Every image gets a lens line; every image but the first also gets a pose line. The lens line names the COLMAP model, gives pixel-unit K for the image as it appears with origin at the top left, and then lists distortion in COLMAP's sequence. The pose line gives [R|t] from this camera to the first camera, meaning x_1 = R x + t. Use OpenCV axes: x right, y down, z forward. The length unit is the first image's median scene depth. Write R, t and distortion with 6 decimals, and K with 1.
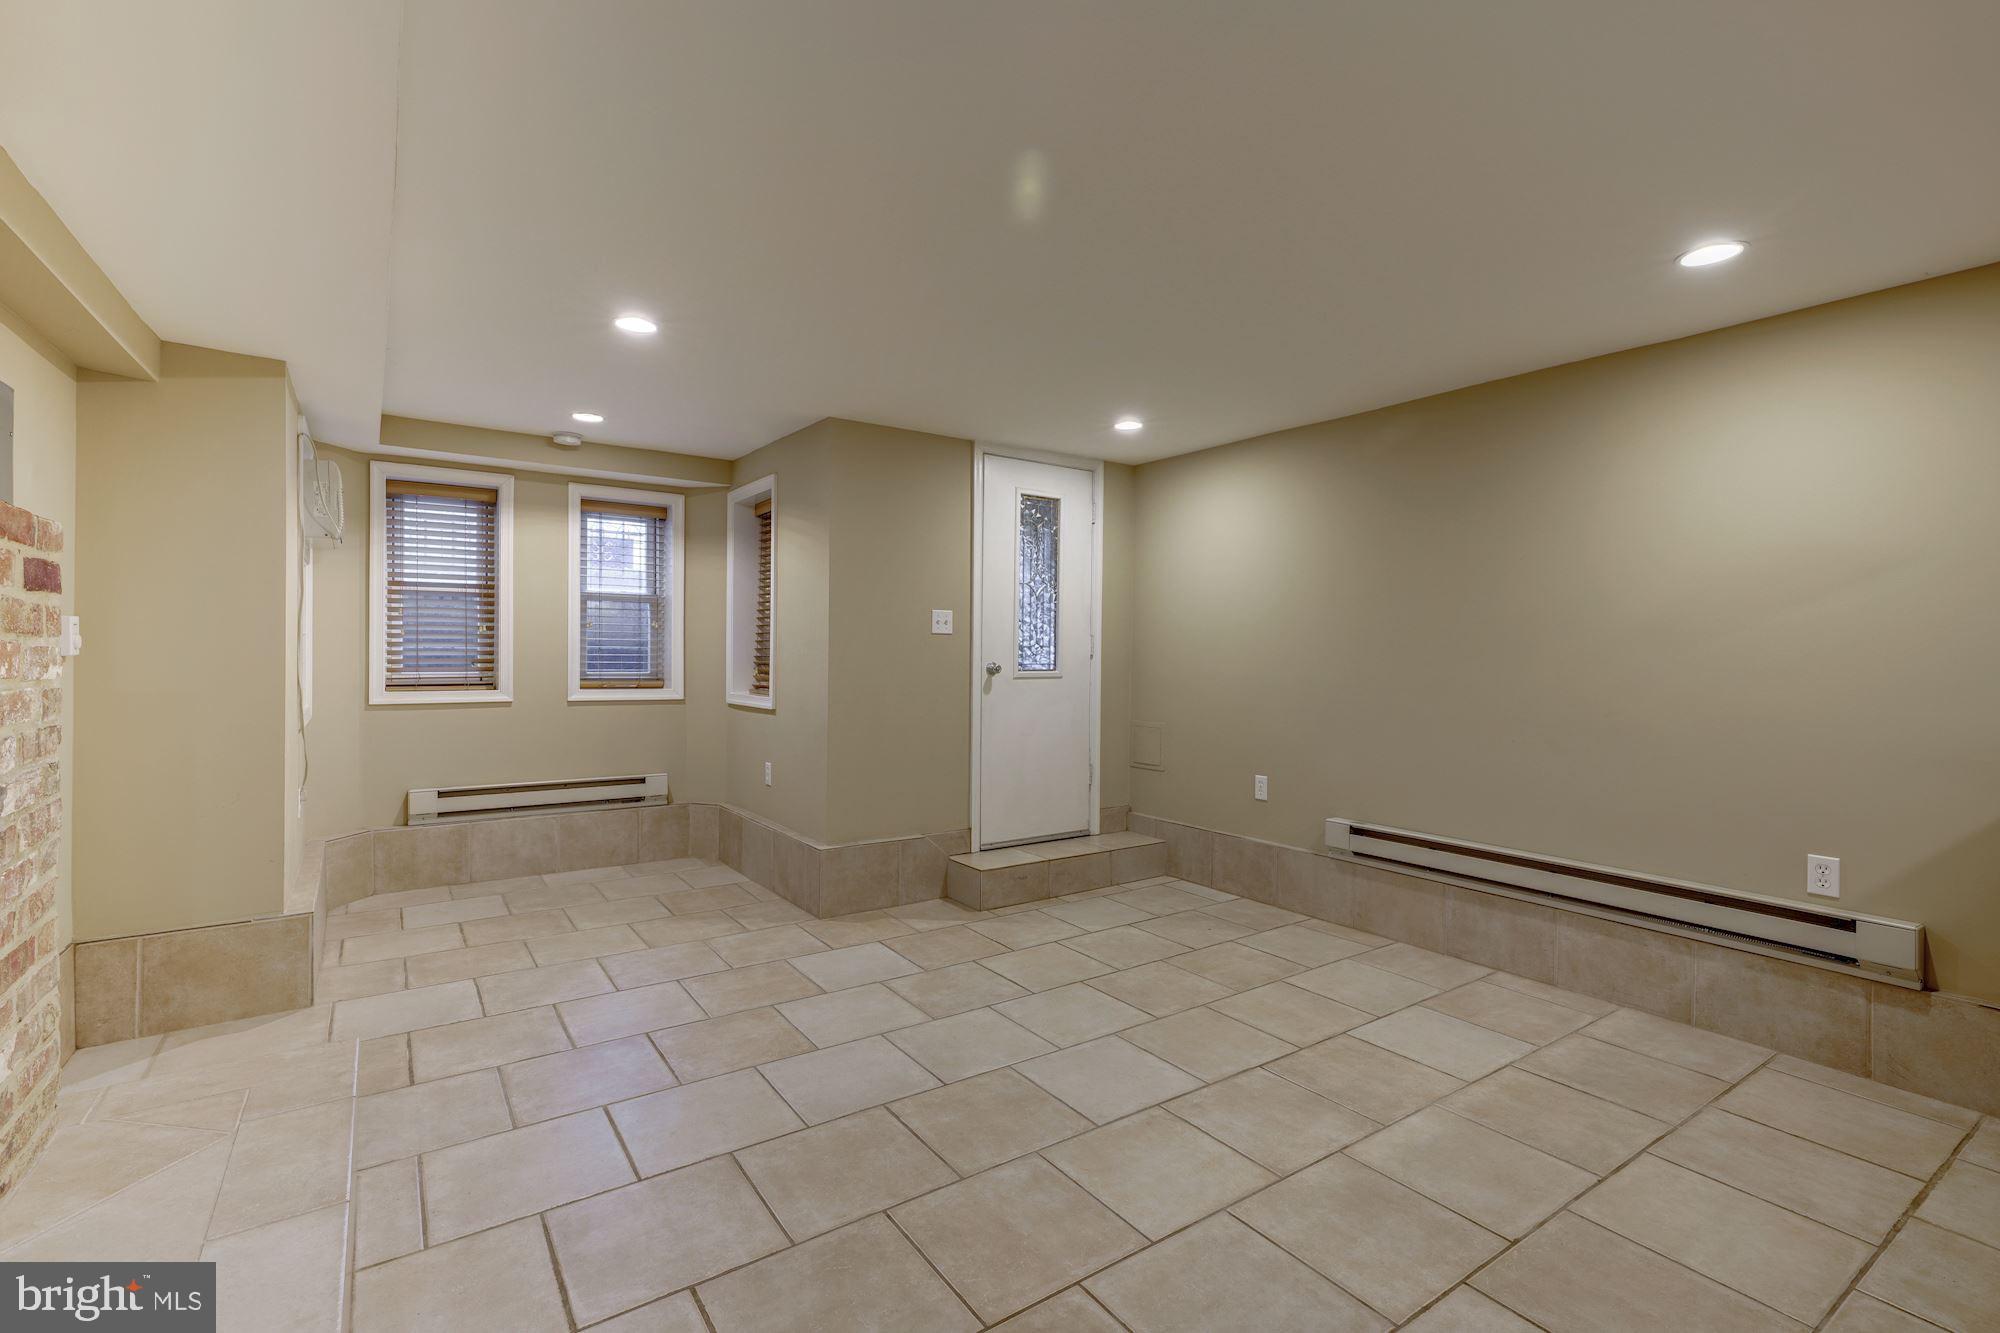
lens RADIAL K [[895.1, 0, 998.3], [0, 895.1, 653.8], [0, 0, 1]] dist [-0.000161, 0.000780]
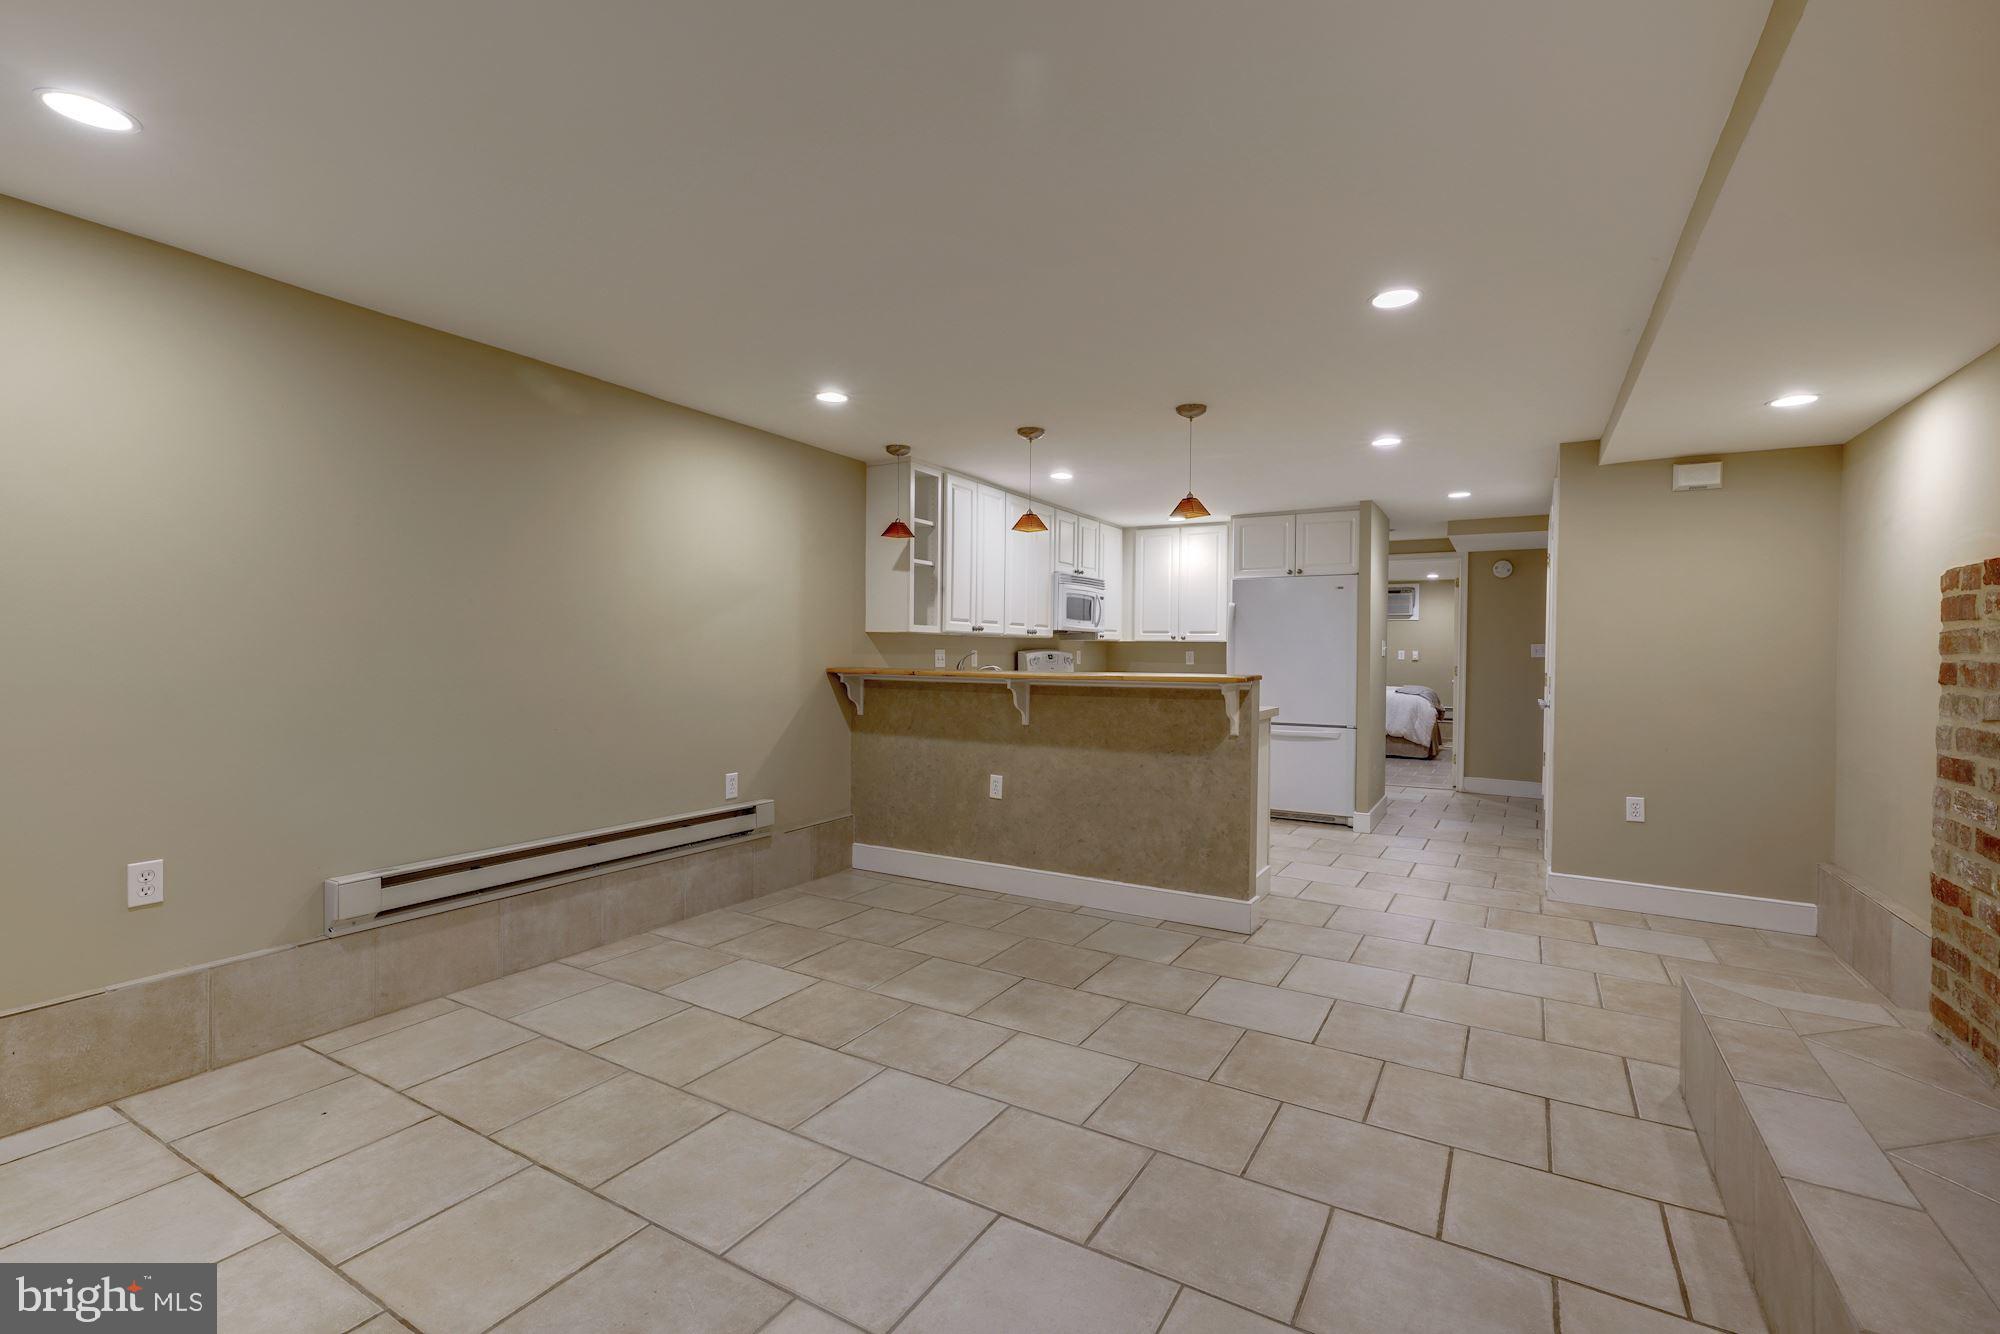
lens RADIAL K [[895.1, 0, 998.3], [0, 895.1, 654.3], [0, 0, 1]] dist [-0.000161, 0.000780]
pose [[-0.421997, -0.015580, 0.906463, -0.665459], [-0.010977, 0.999867, 0.012075, -0.005927], [-0.906531, -0.004855, -0.422112, 1.186879]]
